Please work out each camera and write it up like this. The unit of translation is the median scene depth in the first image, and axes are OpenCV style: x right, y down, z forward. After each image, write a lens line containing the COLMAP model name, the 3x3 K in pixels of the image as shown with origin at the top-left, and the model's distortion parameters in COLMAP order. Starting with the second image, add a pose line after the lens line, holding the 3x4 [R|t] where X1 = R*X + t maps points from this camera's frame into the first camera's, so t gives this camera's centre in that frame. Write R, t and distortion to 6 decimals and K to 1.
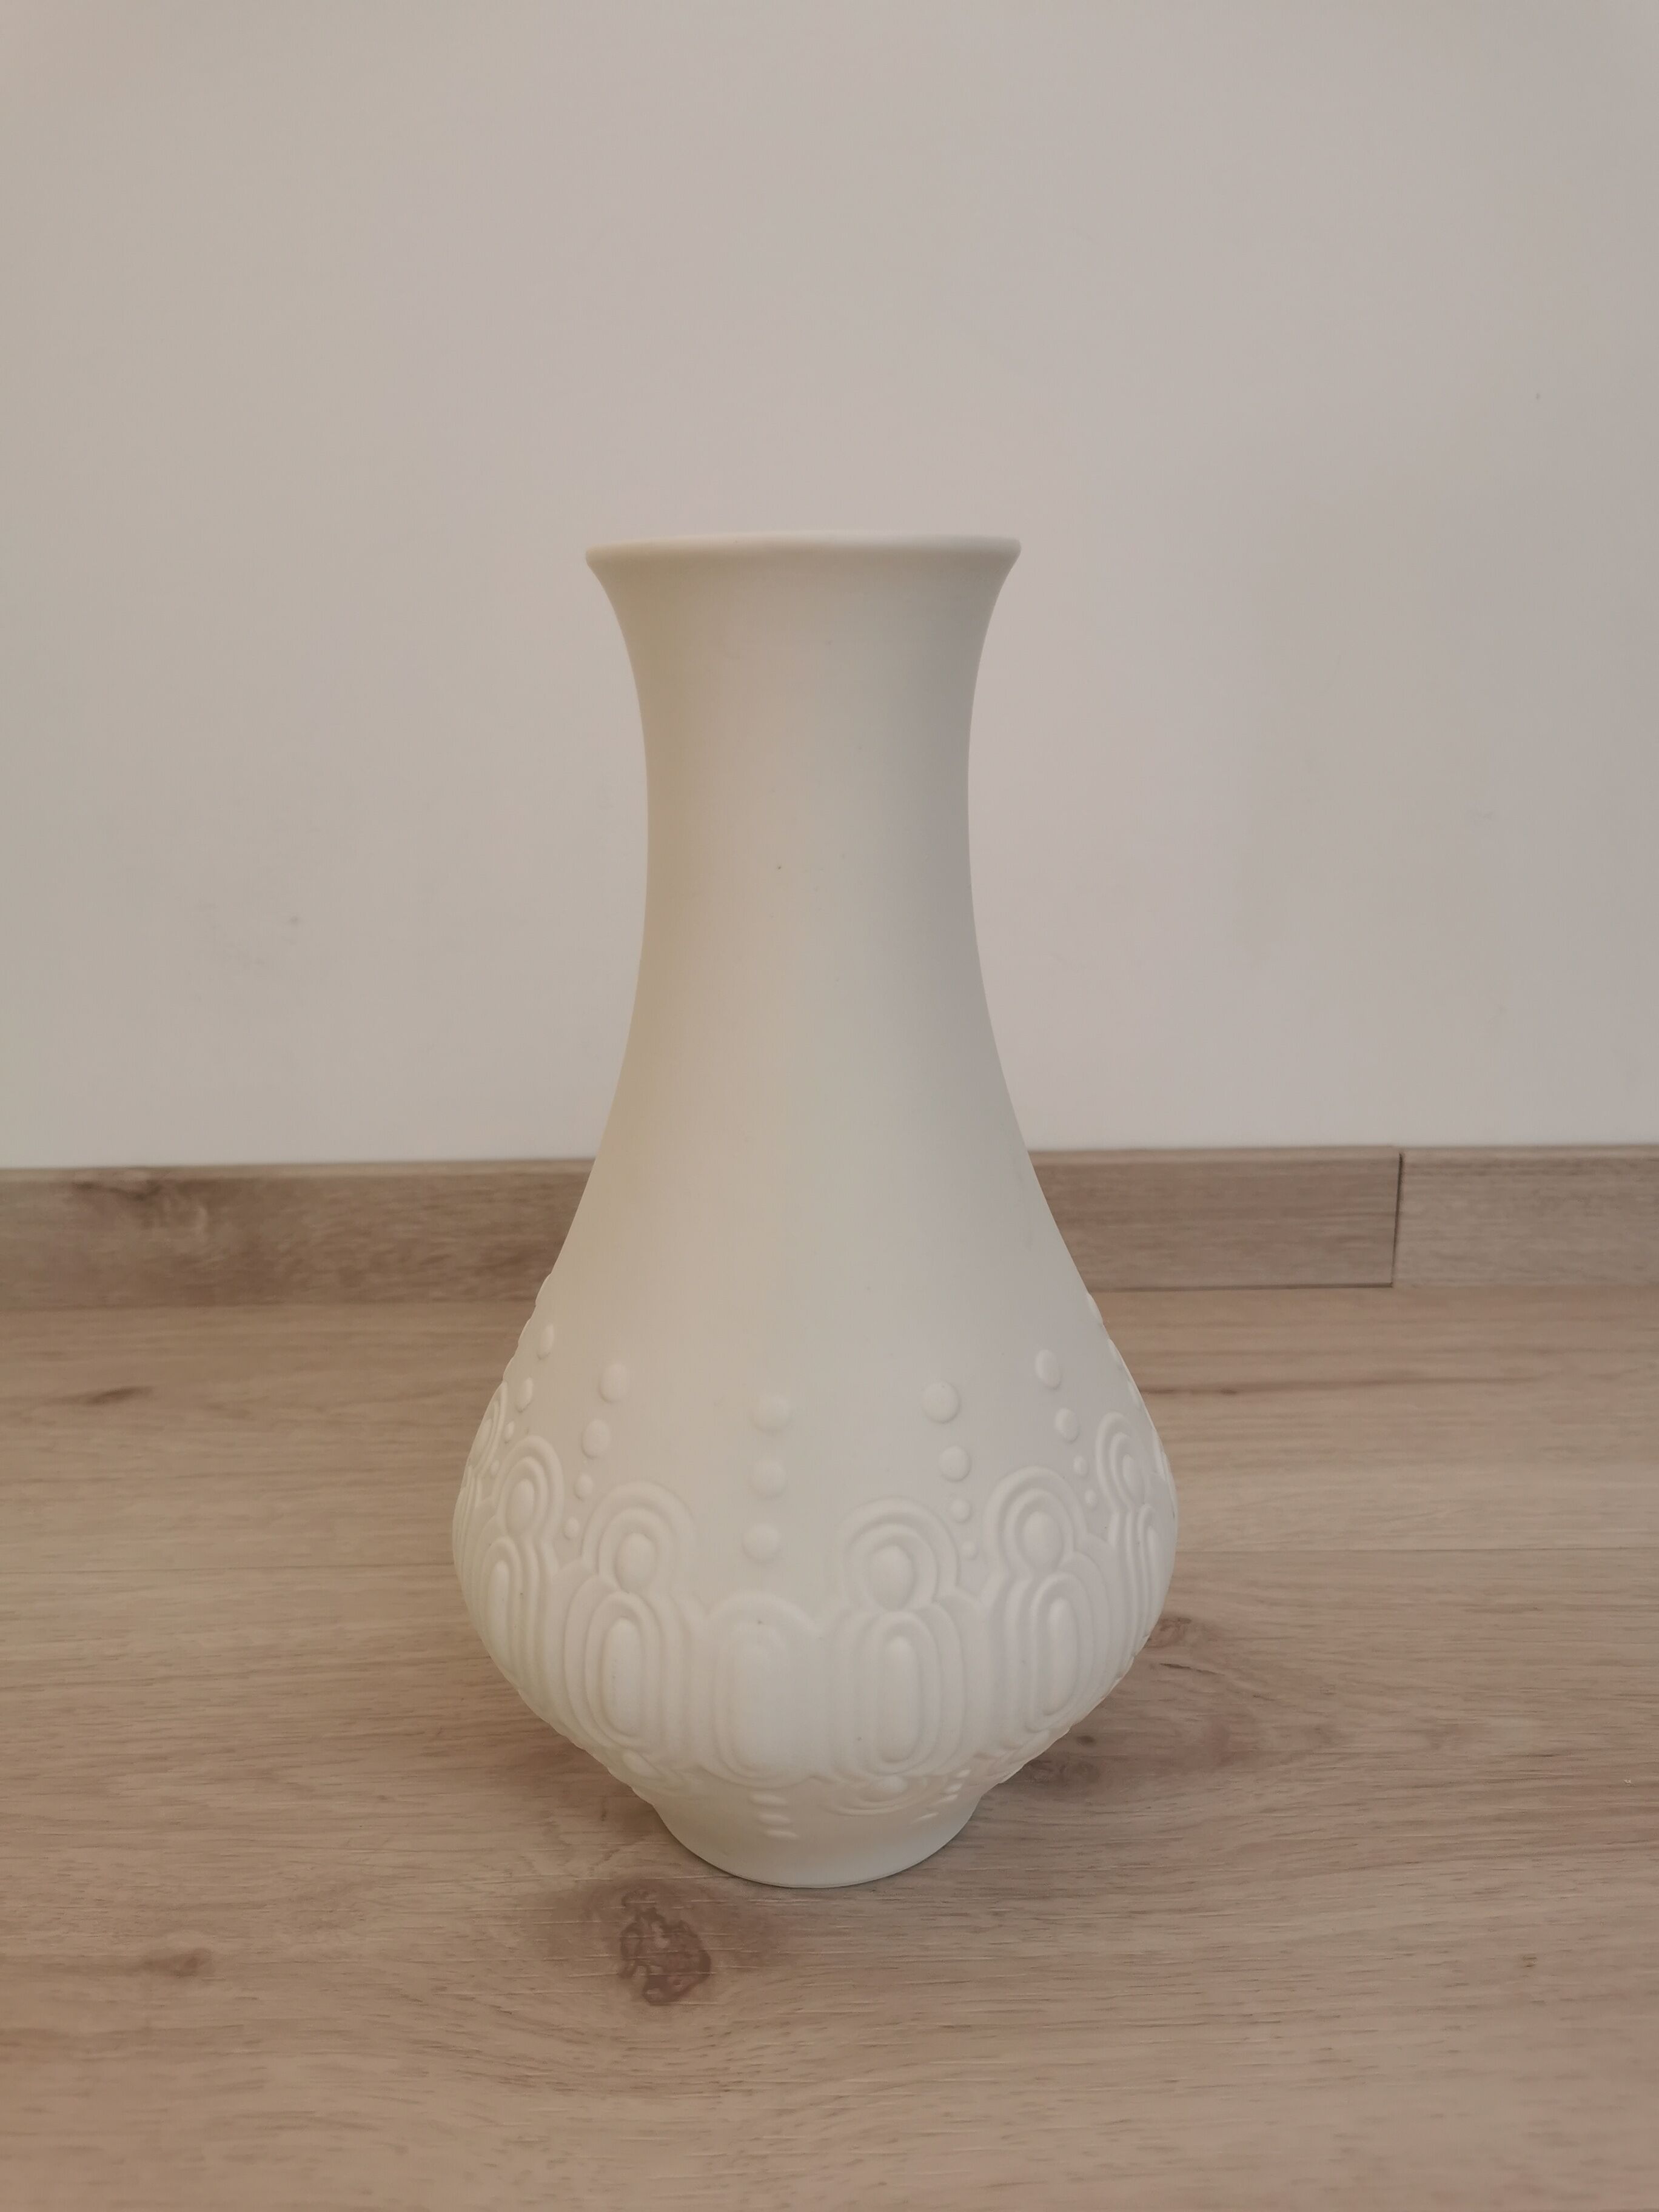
lens RADIAL K [[1743.0, 0, 829.5], [0, 1743.0, 1106.0], [0, 0, 1]] dist [0.010248, -0.008488]
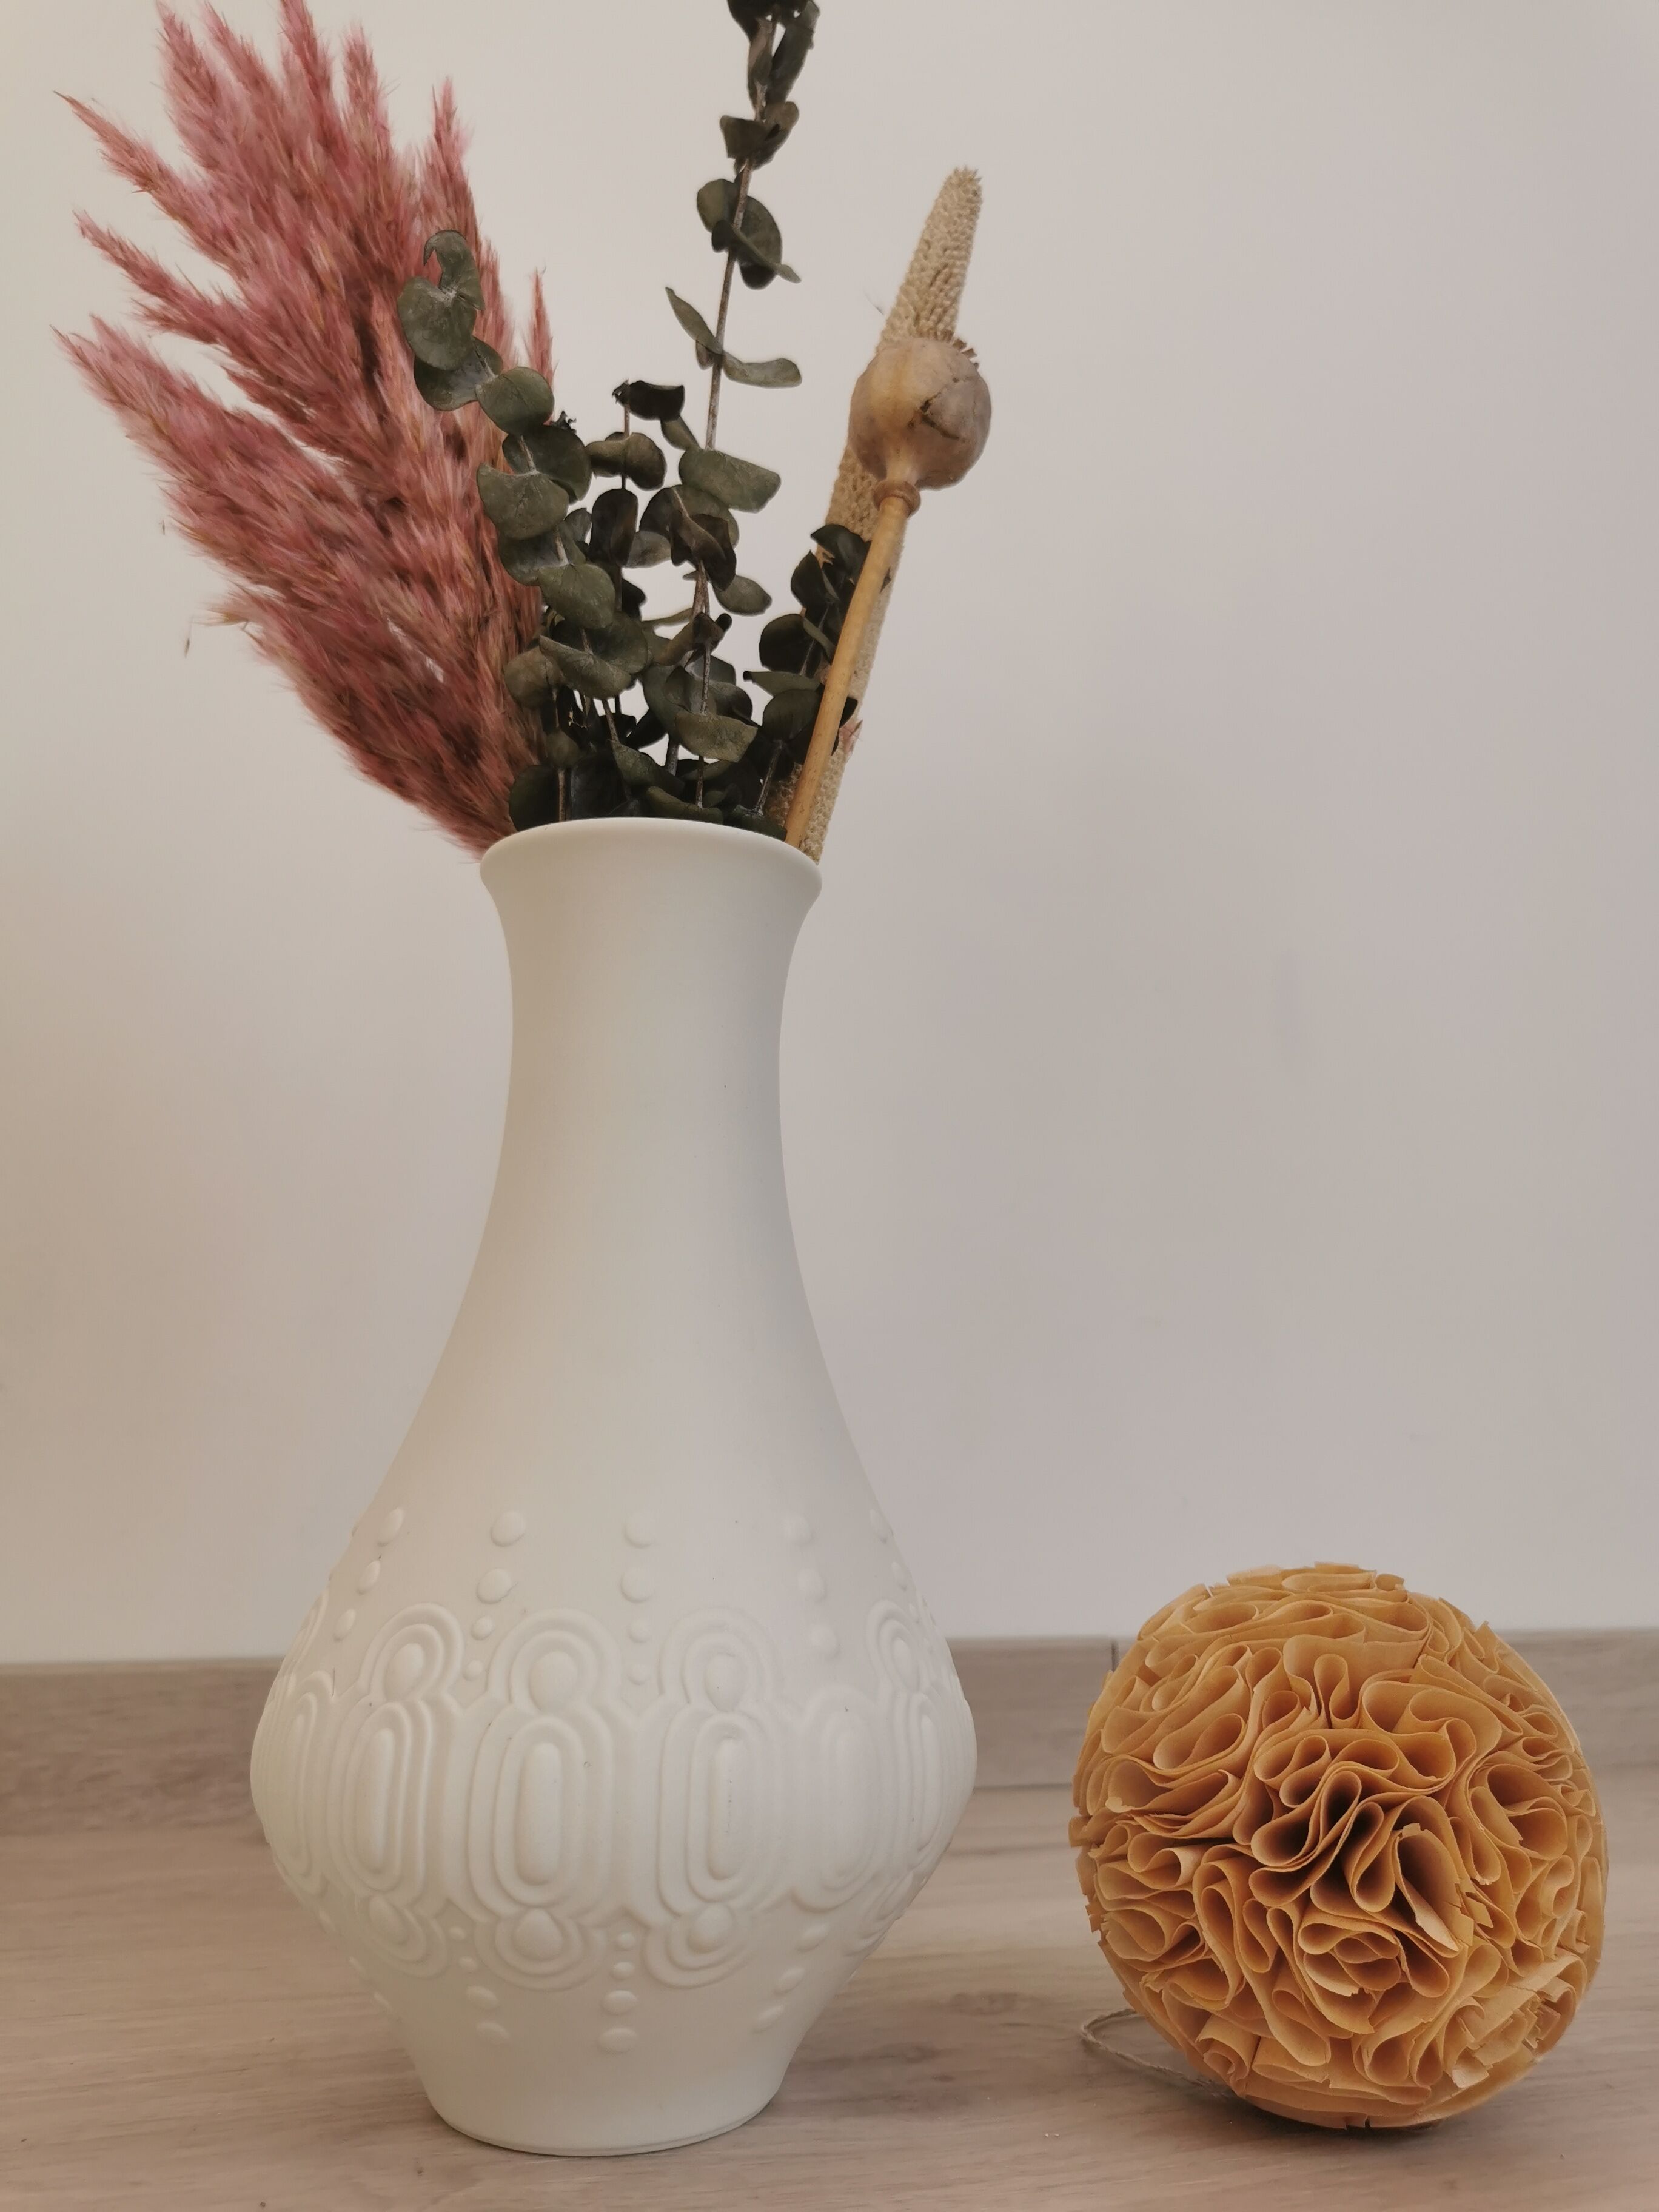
lens RADIAL K [[1743.0, 0, 829.5], [0, 1743.0, 1106.0], [0, 0, 1]] dist [0.010248, -0.008488]
pose [[0.972133, 0.063735, 0.225599, -0.174014], [0.038000, 0.906765, -0.419921, 0.327310], [-0.231328, 0.416792, 0.879074, -0.005029]]
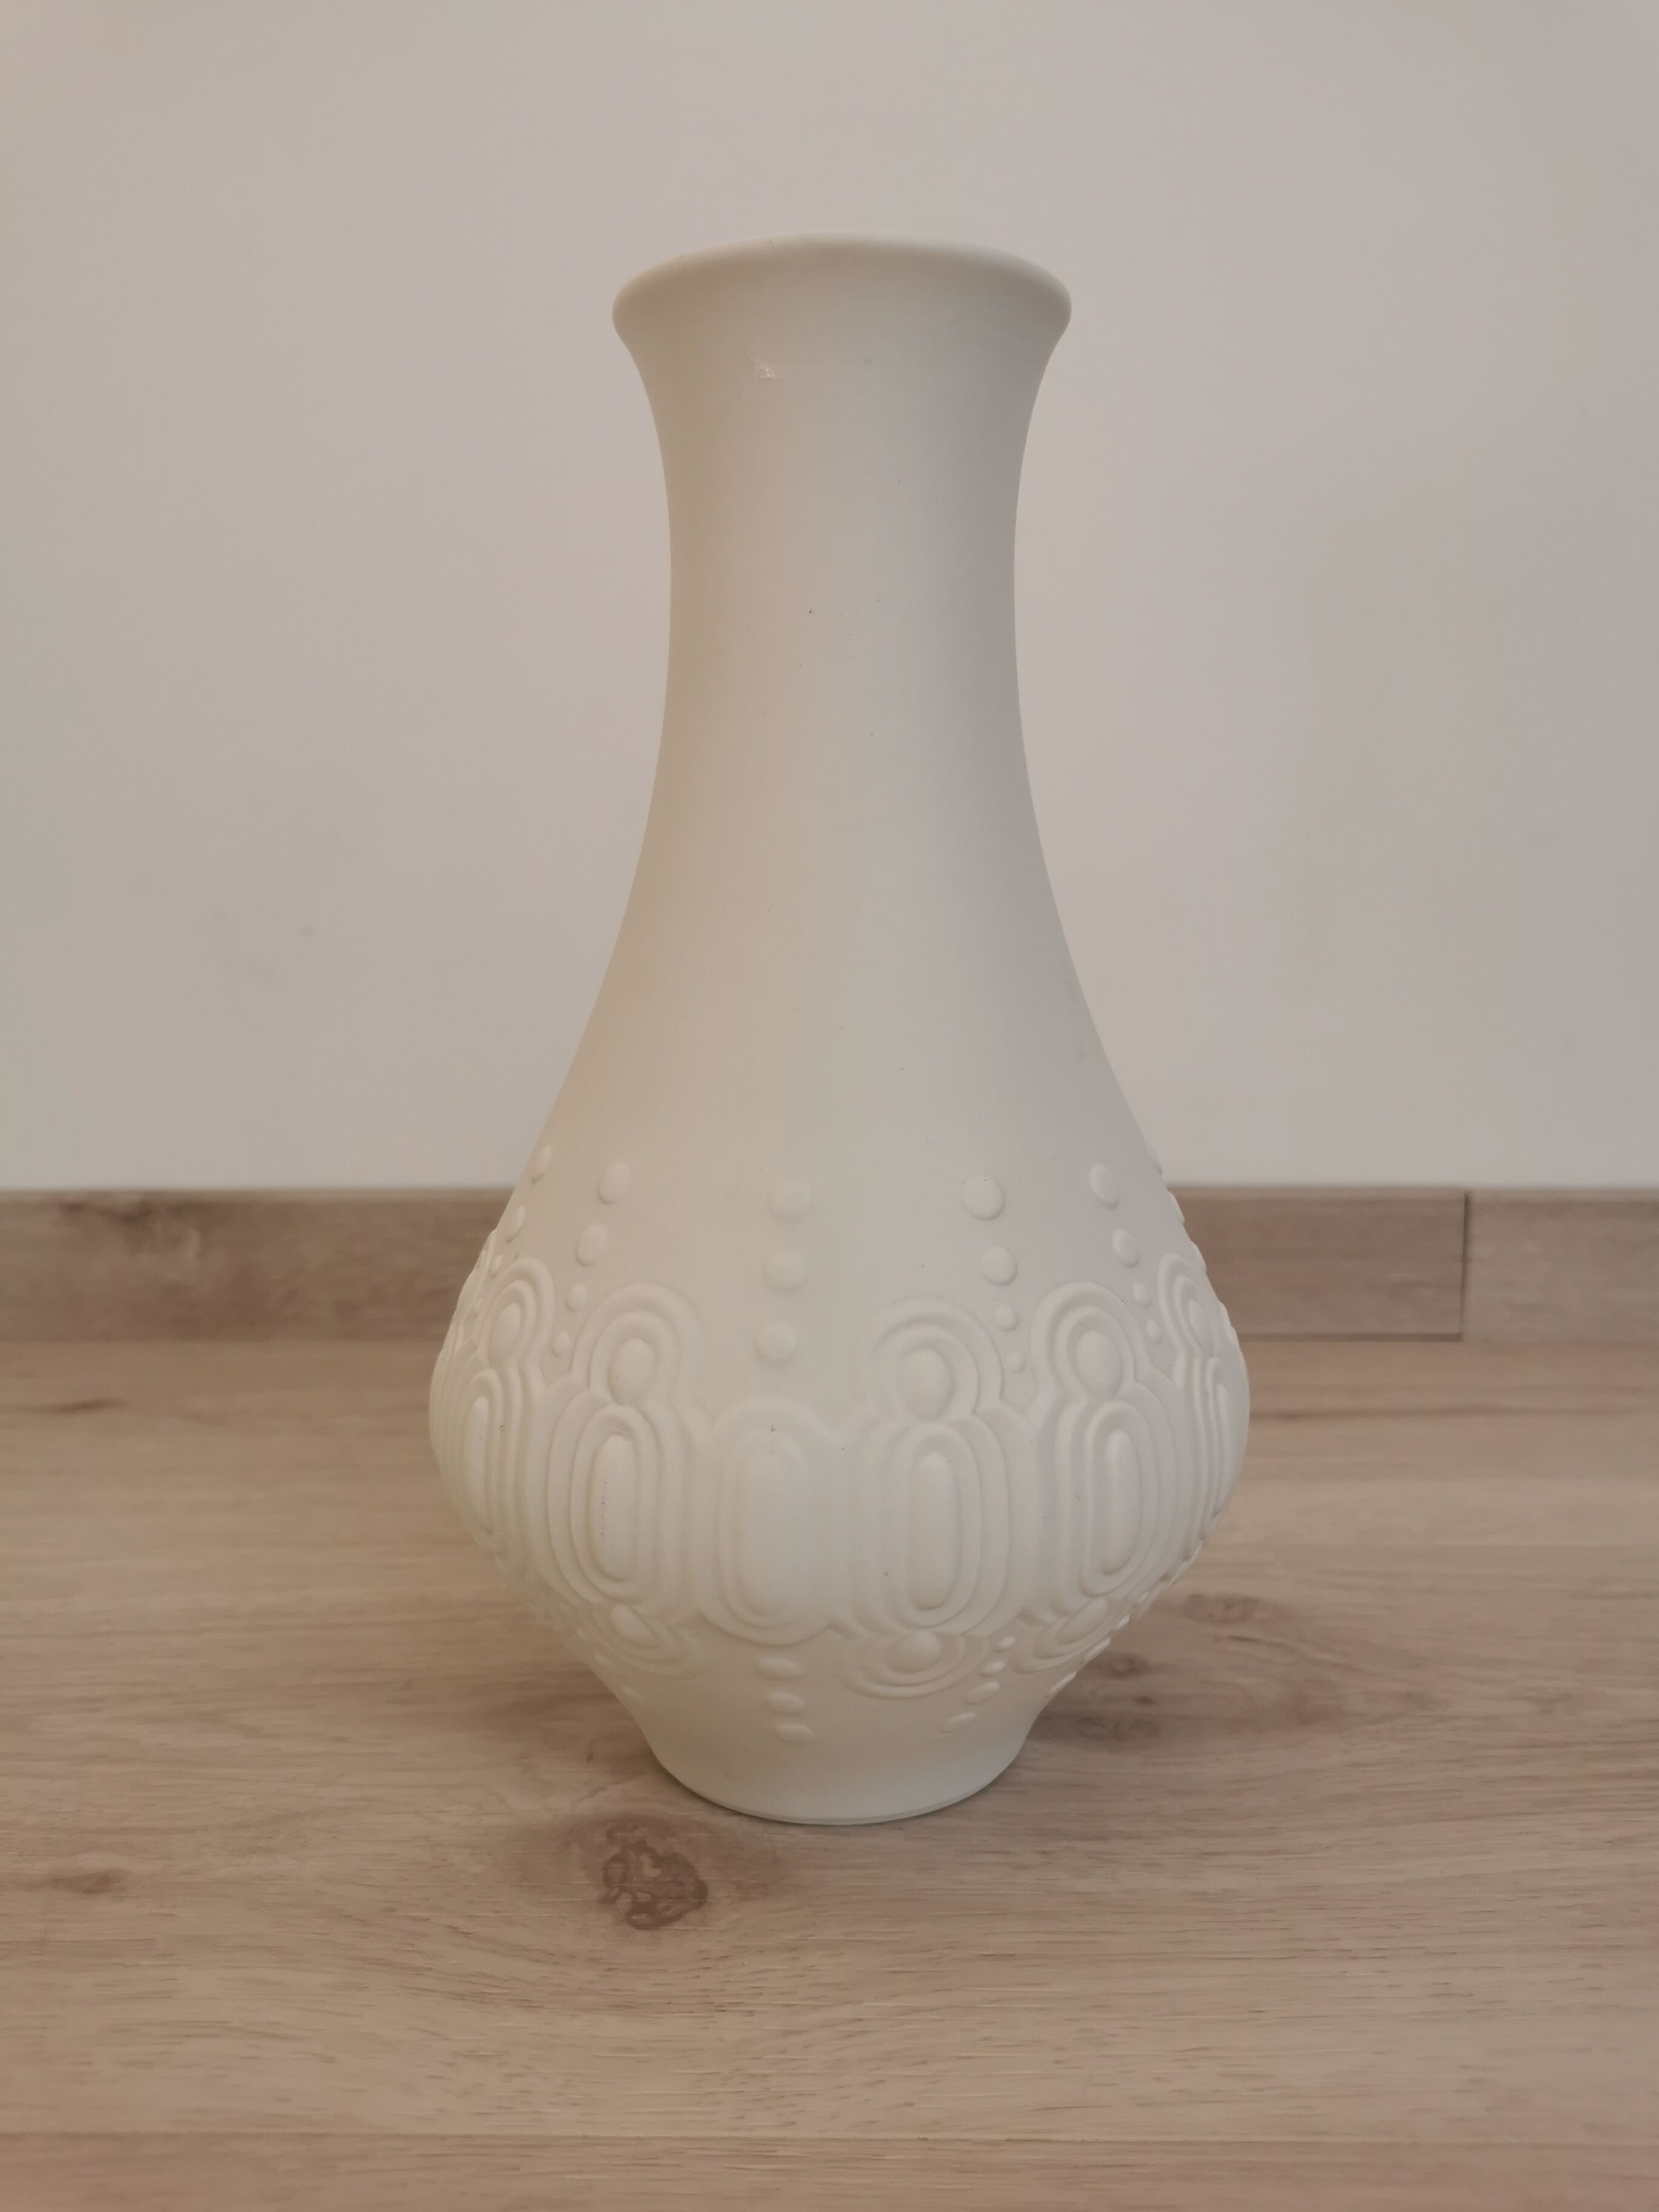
lens RADIAL K [[1760.2, 0, 829.5], [0, 1760.2, 1106.0], [0, 0, 1]] dist [0.006899, -0.012323]
pose [[0.999757, 0.013612, -0.017354, 0.000873], [-0.015730, 0.991597, -0.128408, 0.212032], [0.015460, 0.128650, 0.991570, 0.097053]]
